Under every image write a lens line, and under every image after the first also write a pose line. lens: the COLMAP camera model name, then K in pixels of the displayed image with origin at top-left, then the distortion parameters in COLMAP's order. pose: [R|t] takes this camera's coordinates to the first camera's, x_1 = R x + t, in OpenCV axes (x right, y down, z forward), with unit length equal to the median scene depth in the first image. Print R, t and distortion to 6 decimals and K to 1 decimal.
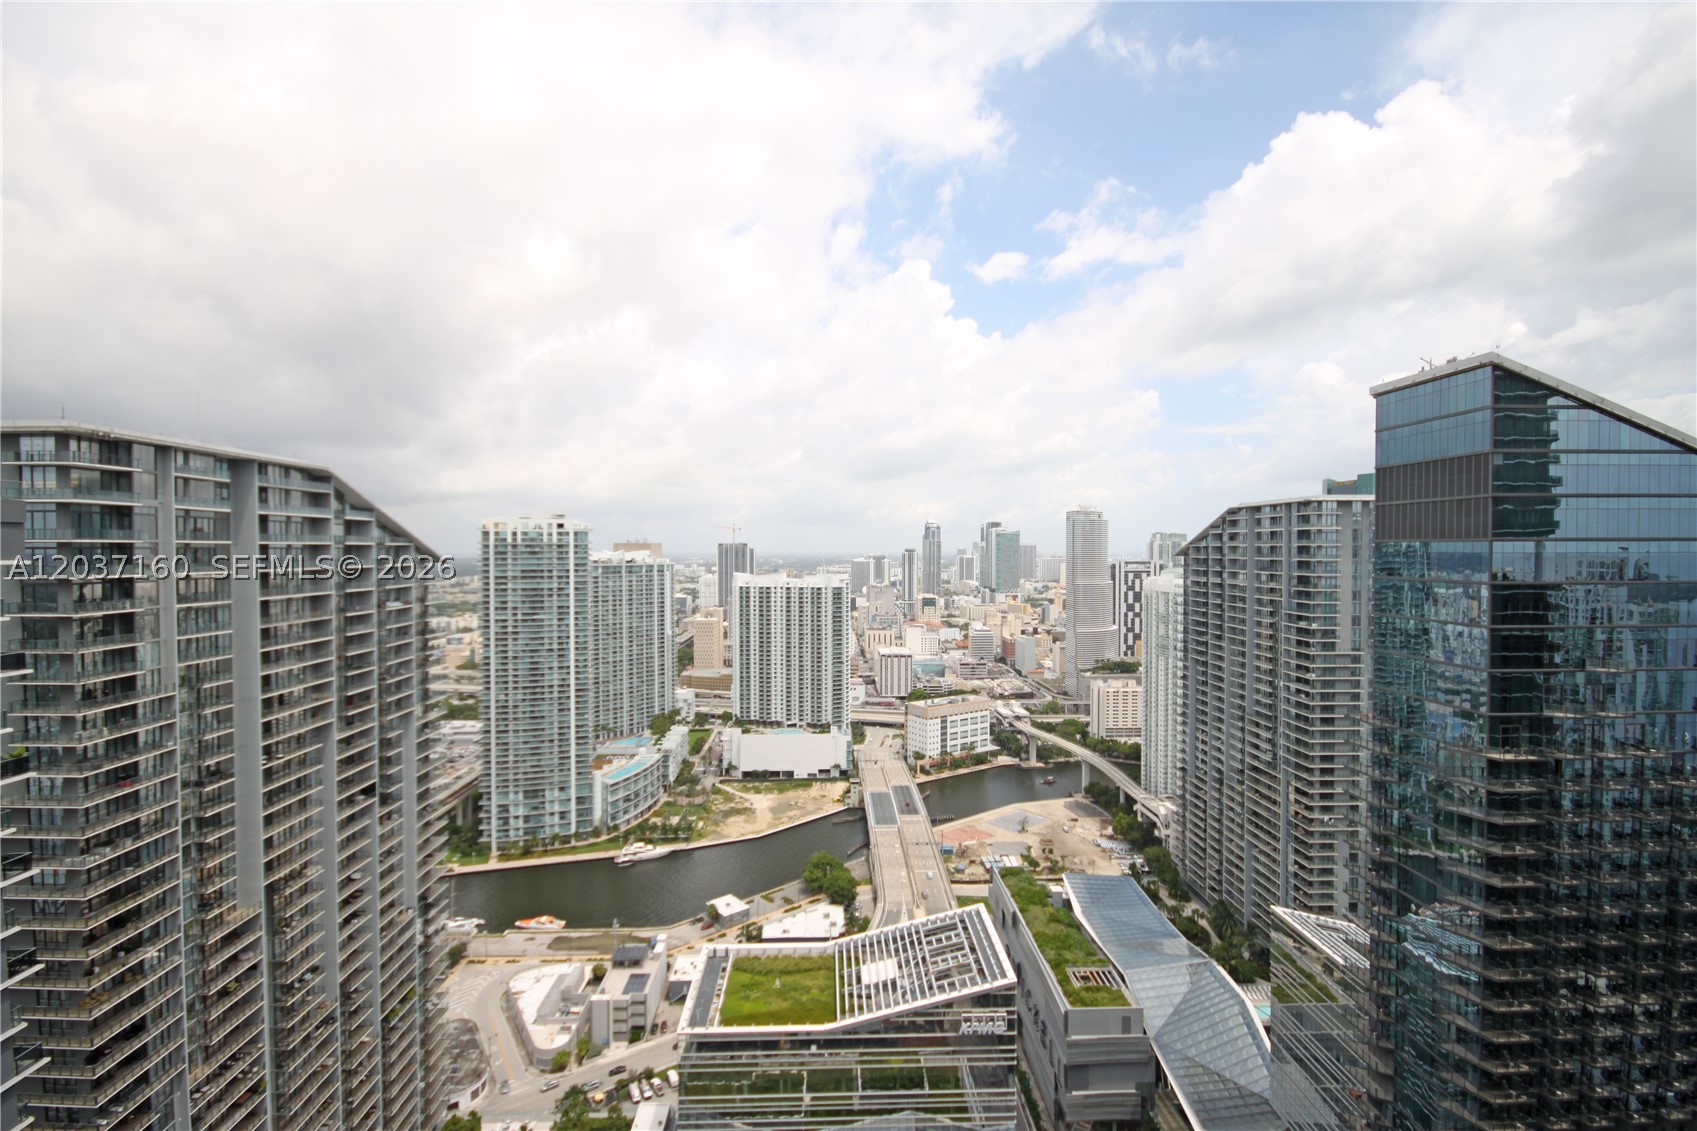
lens RADIAL K [[778.3, 0, 853.1], [0, 778.3, 560.3], [0, 0, 1]] dist [-0.016259, 0.018537]
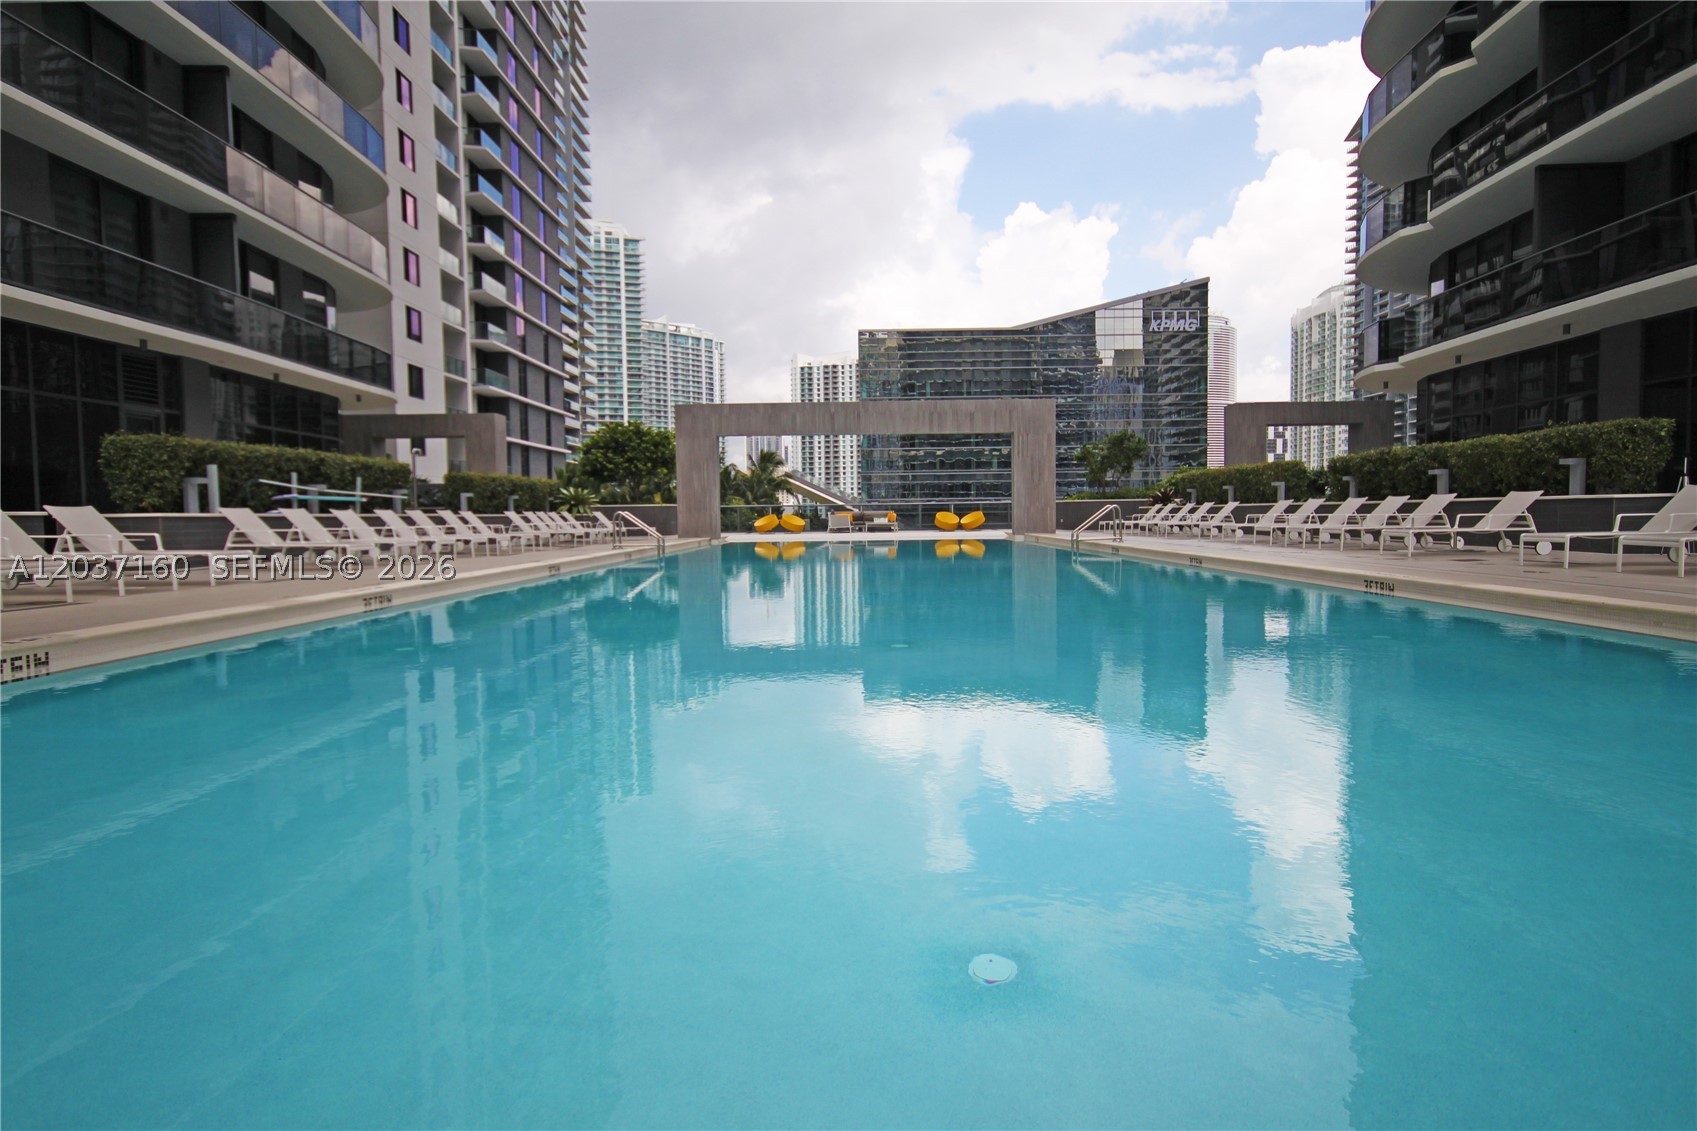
lens RADIAL K [[967.6, 0, 853.8], [0, 967.6, 556.4], [0, 0, 1]] dist [0.011320, 0.002870]
pose [[0.999026, -0.010980, -0.042748, -0.062767], [0.012011, 0.999641, 0.023932, 0.299207], [0.042470, -0.024422, 0.998799, -0.077142]]
